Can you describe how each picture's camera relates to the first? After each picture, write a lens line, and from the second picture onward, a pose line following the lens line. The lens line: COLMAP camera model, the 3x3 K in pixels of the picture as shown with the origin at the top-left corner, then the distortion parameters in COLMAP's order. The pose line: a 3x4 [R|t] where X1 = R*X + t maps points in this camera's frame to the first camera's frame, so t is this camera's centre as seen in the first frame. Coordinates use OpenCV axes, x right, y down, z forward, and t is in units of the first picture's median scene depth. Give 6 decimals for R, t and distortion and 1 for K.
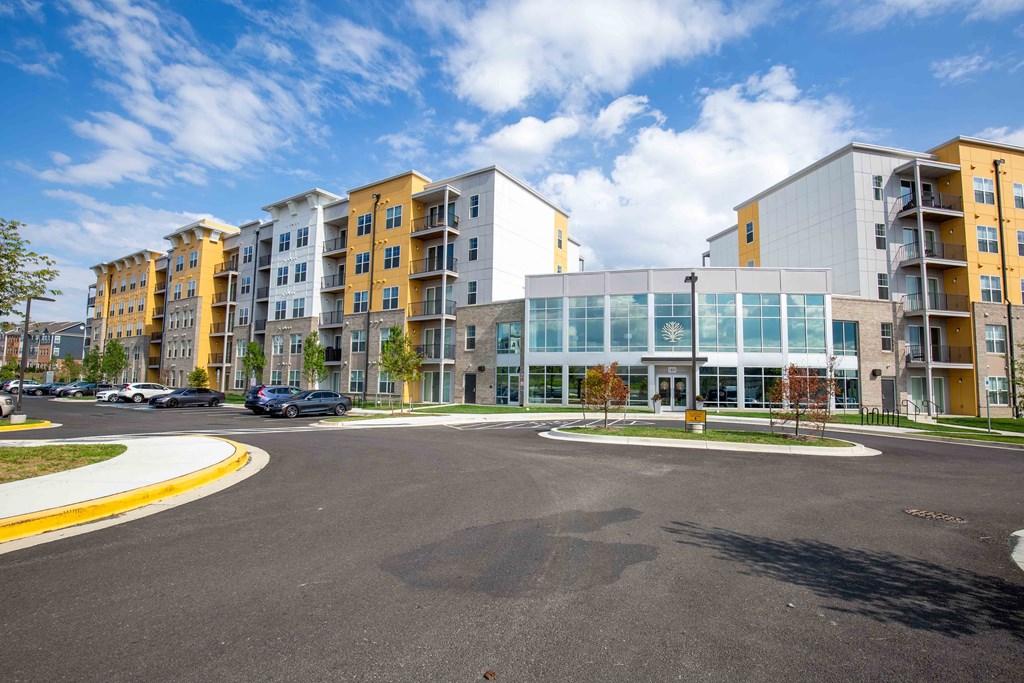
lens RADIAL K [[483.9, 0, 515.2], [0, 483.9, 345.5], [0, 0, 1]] dist [-0.026403, 0.000674]
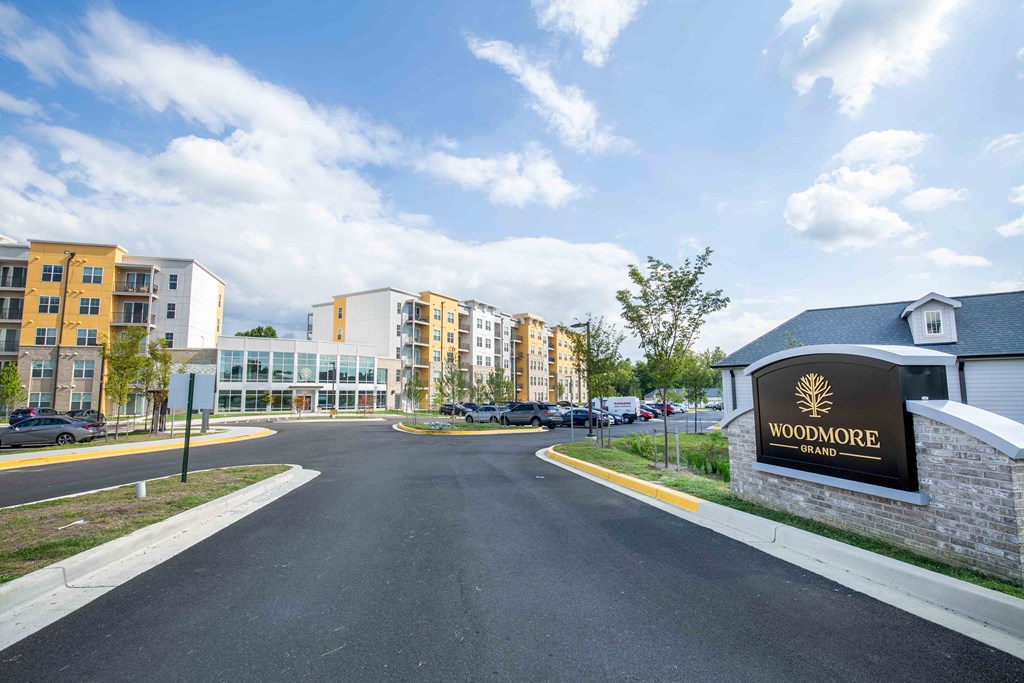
lens RADIAL K [[483.9, 0, 515.2], [0, 483.9, 345.5], [0, 0, 1]] dist [-0.026403, 0.000674]
pose [[0.651105, 0.054606, 0.757021, -0.588949], [-0.047443, 0.998386, -0.031211, -0.113799], [-0.757504, -0.015594, 0.652645, -0.895328]]
